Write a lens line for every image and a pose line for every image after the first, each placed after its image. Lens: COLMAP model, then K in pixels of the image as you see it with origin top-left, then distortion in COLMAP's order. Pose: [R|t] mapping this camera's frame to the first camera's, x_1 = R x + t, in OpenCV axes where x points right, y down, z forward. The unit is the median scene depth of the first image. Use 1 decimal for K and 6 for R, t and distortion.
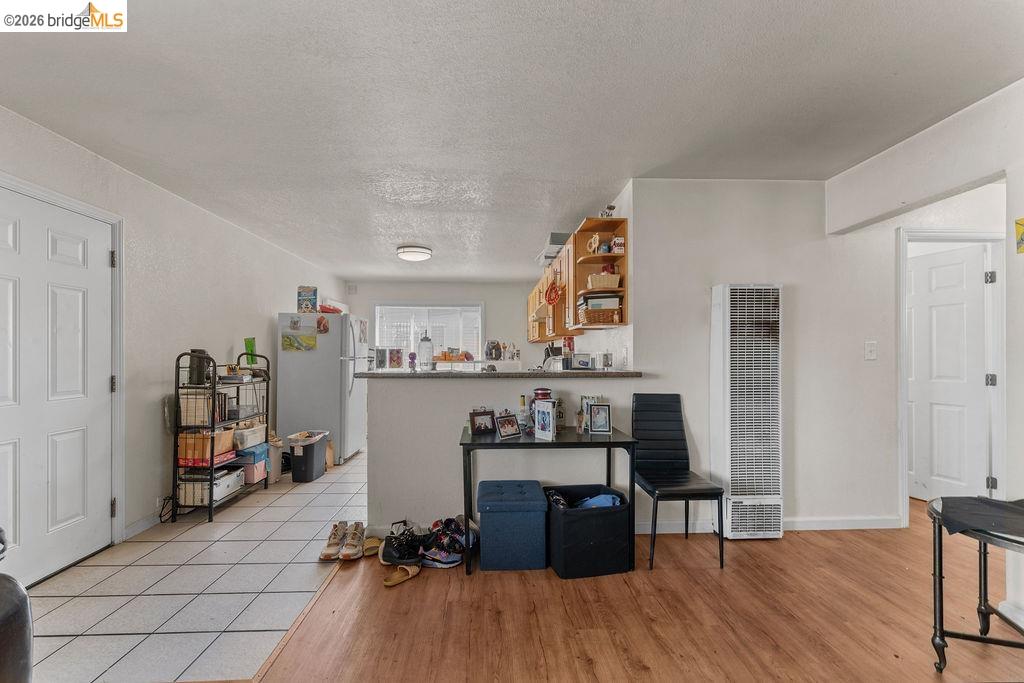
lens RADIAL K [[421.1, 0, 511.2], [0, 421.1, 360.6], [0, 0, 1]] dist [0.001195, -0.000128]
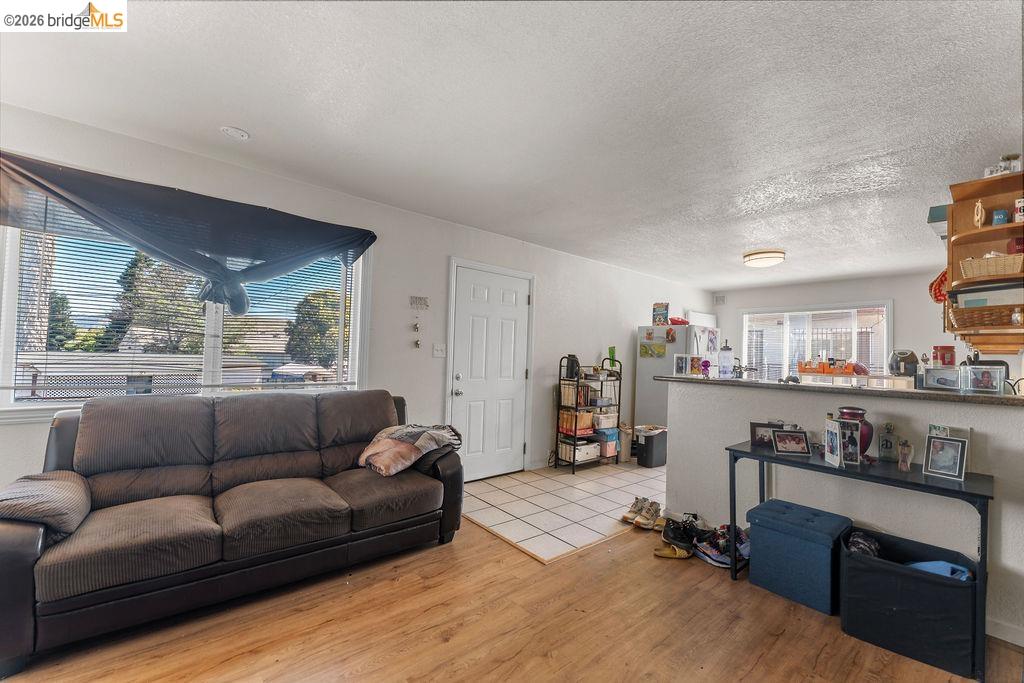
lens RADIAL K [[421.1, 0, 511.2], [0, 421.1, 360.6], [0, 0, 1]] dist [0.001195, -0.000128]
pose [[0.597968, 0.027745, -0.801040, 0.306947], [-0.044060, 0.999027, 0.001713, 0.001332], [0.800308, 0.034269, 0.598609, -0.046647]]
